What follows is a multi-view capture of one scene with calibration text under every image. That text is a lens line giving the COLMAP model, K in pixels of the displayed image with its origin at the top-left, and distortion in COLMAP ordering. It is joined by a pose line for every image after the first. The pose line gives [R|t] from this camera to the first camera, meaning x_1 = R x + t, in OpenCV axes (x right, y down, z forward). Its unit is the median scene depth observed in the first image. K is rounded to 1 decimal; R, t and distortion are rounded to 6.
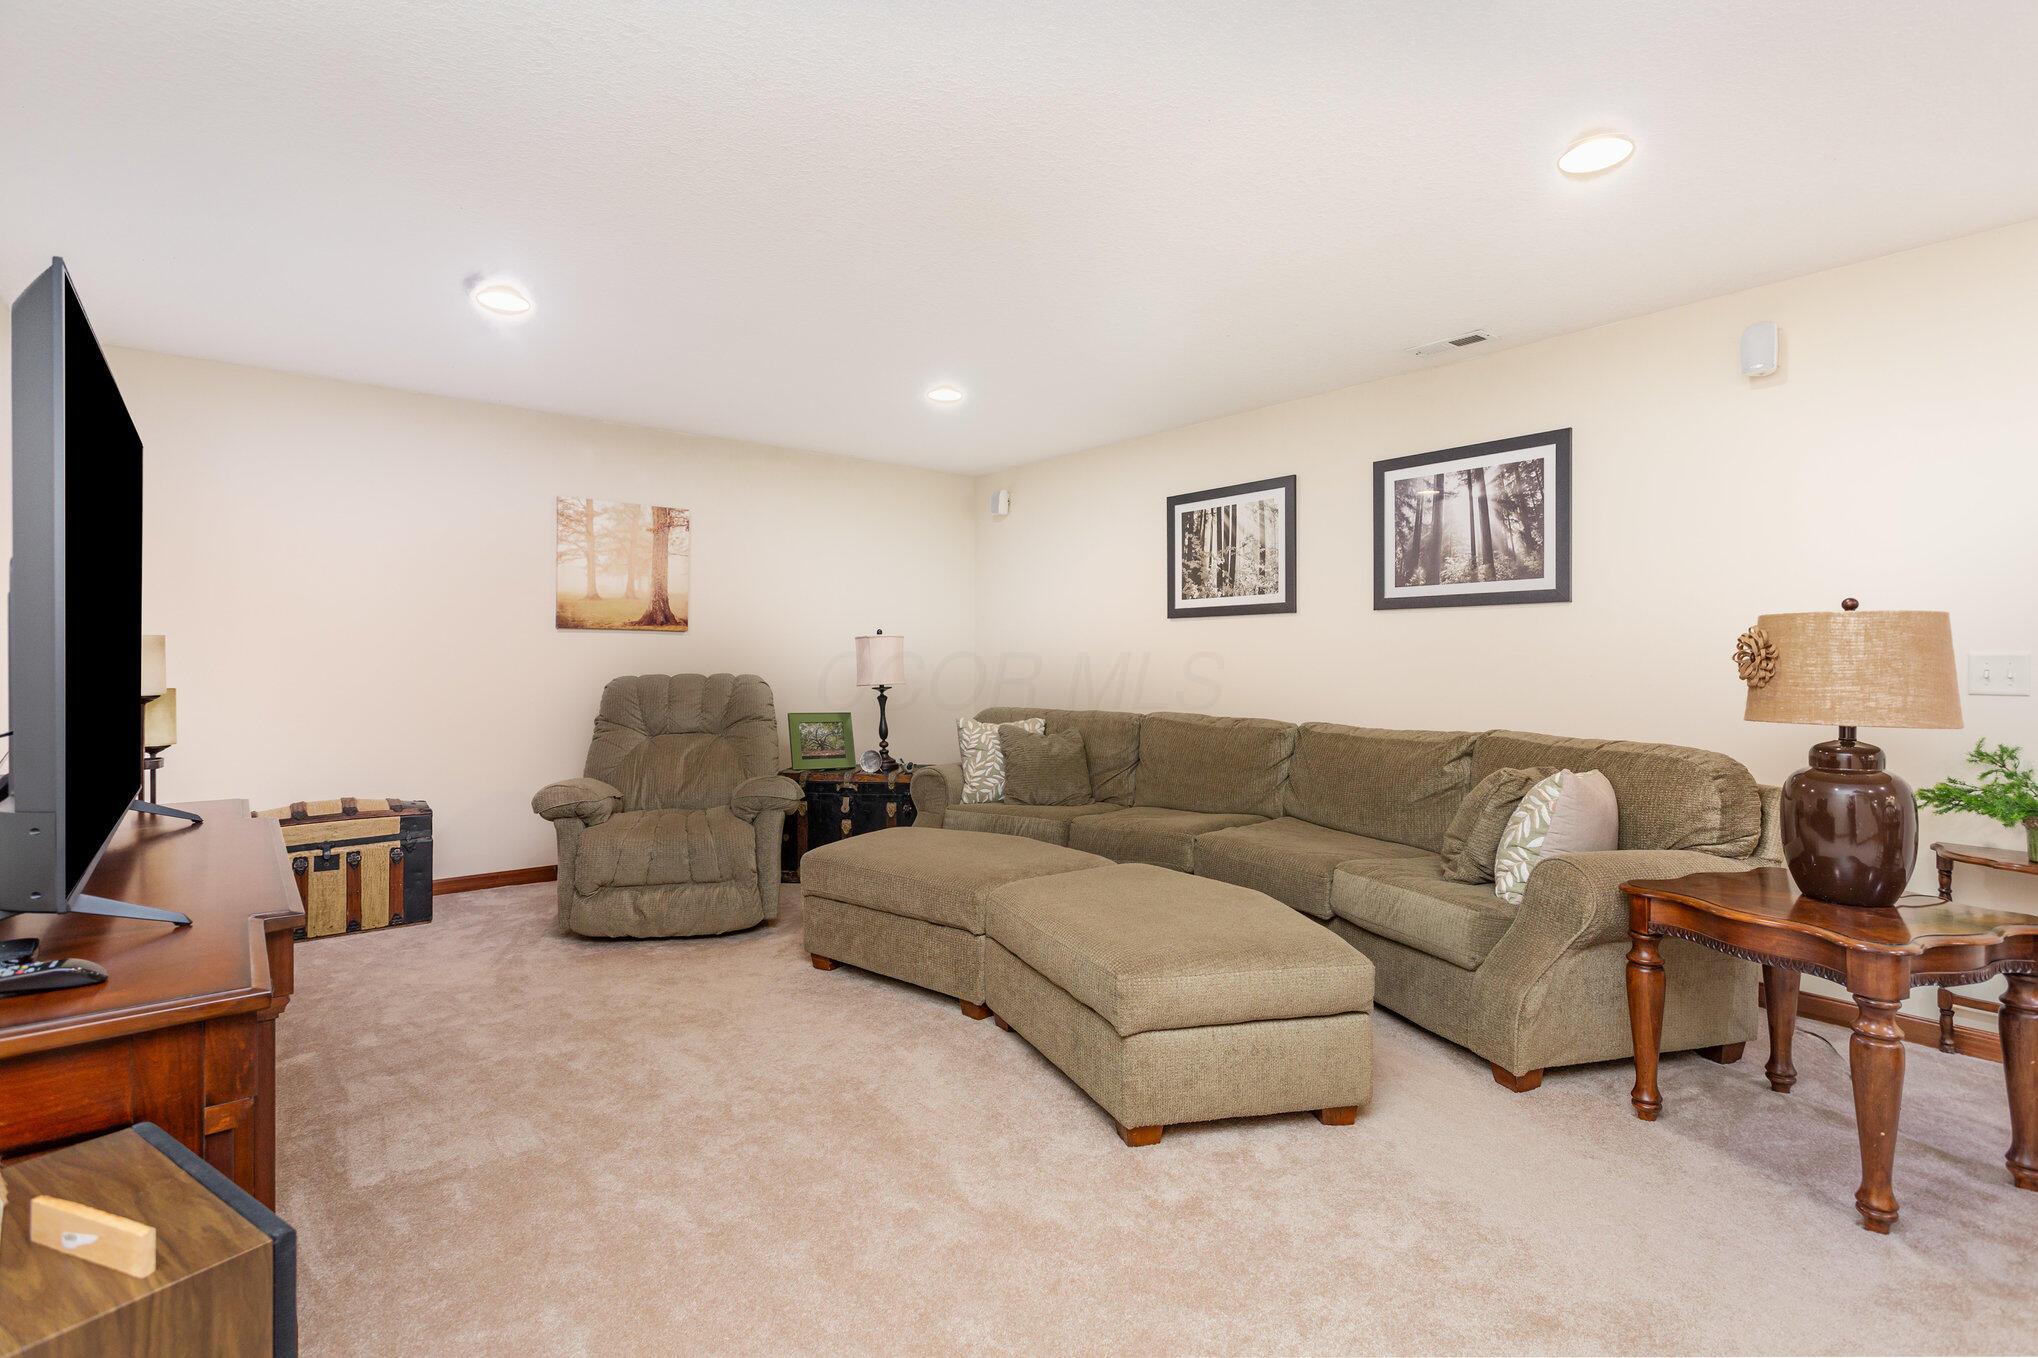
lens RADIAL K [[973.3, 0, 1015.5], [0, 973.3, 660.0], [0, 0, 1]] dist [0.001769, 0.000272]
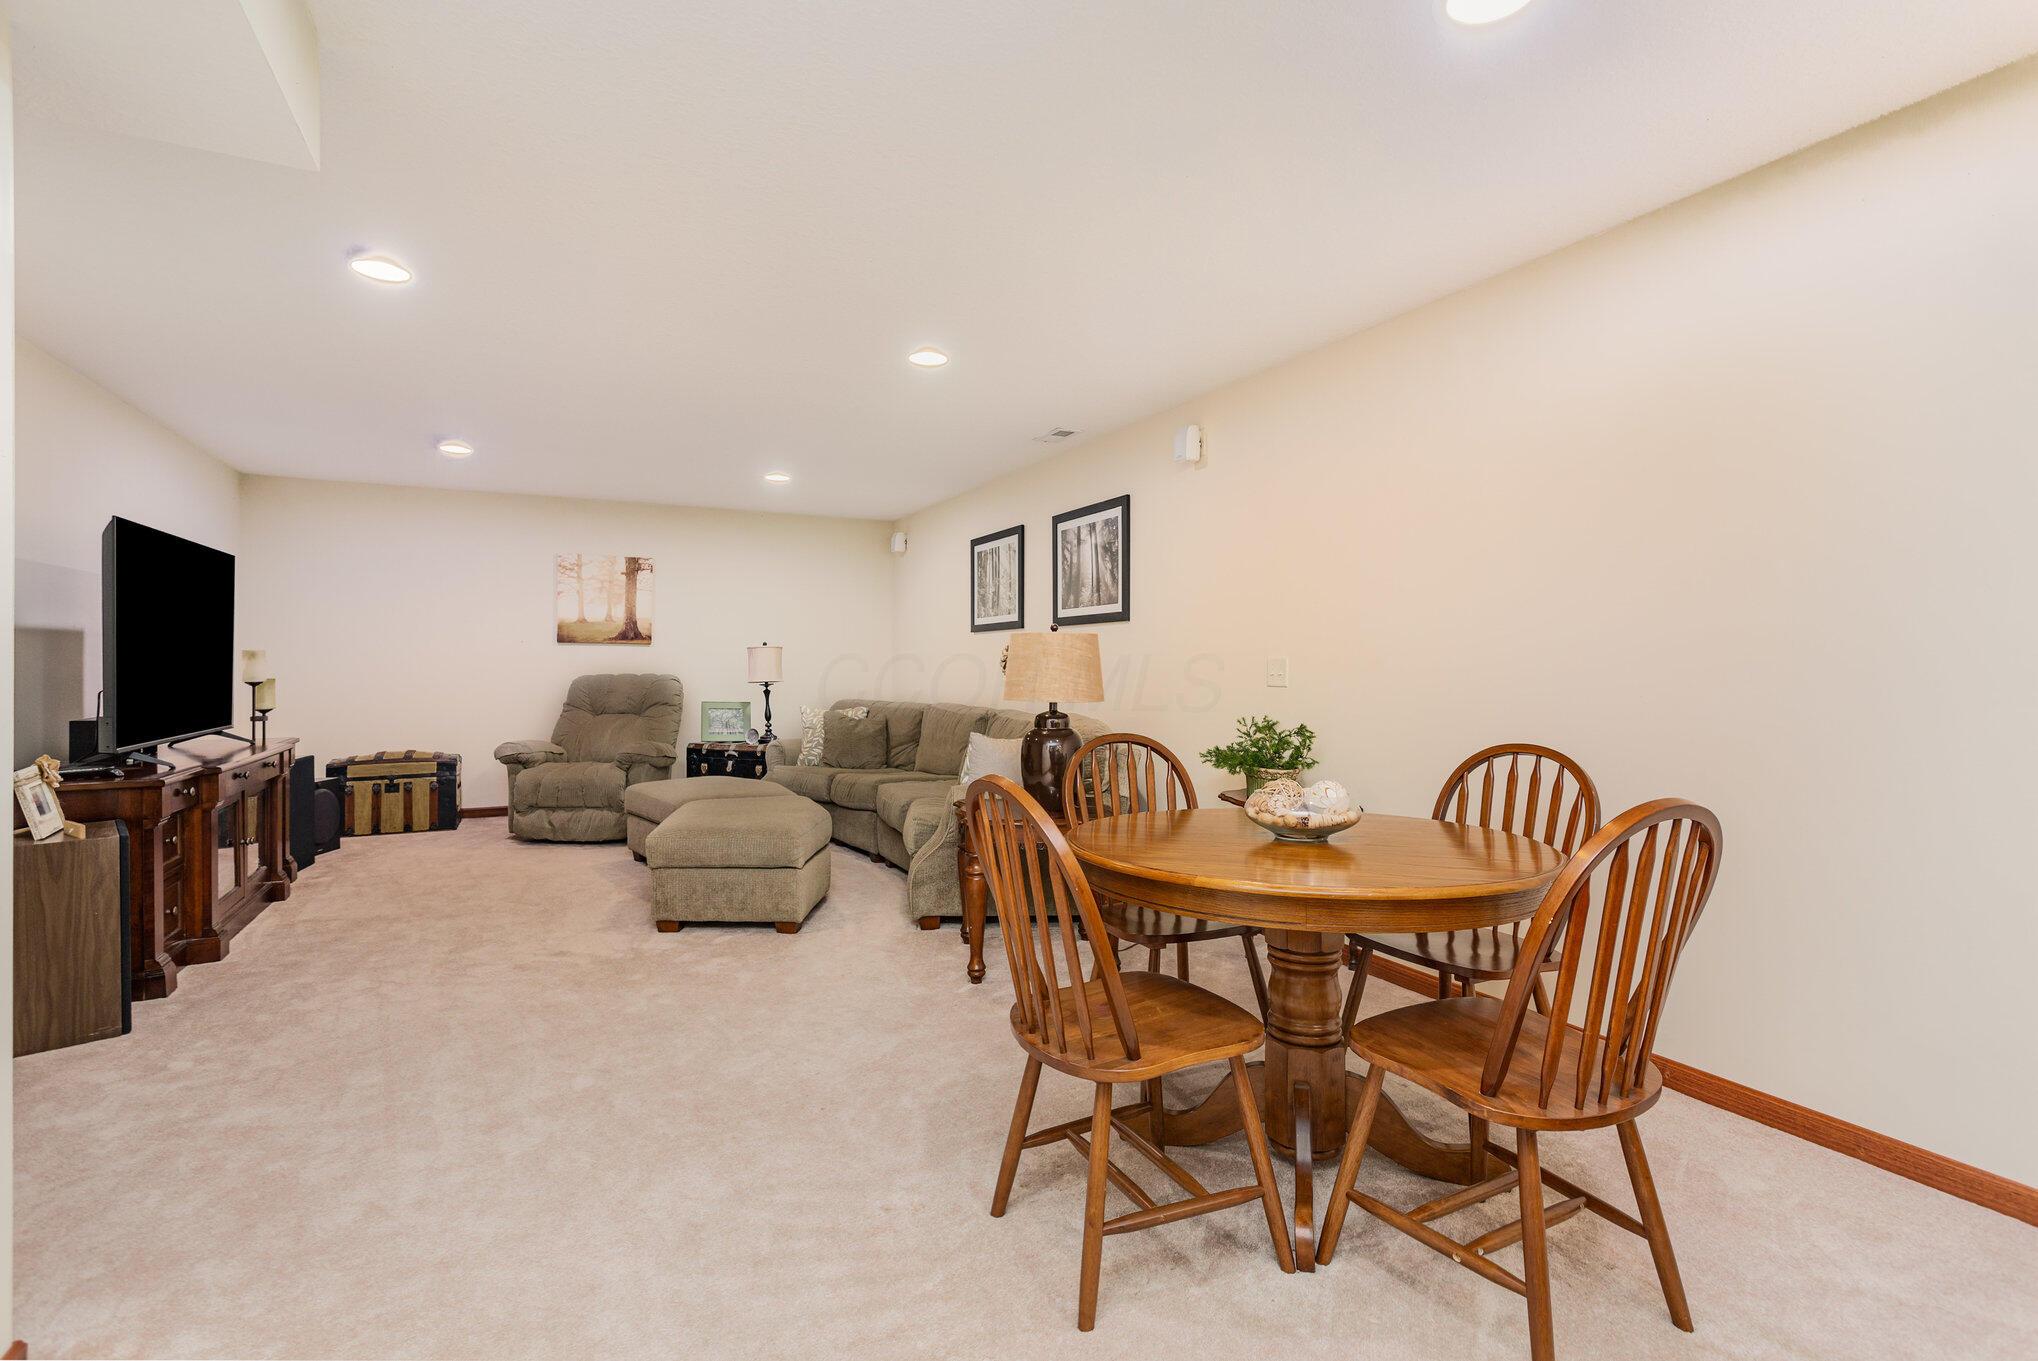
lens RADIAL K [[973.3, 0, 1015.5], [0, 973.3, 661.5], [0, 0, 1]] dist [0.001769, 0.000272]
pose [[0.973531, -0.000843, -0.228552, 0.637757], [-0.000475, 0.999984, -0.005713, 0.004899], [0.228553, 0.005670, 0.973515, -0.326891]]
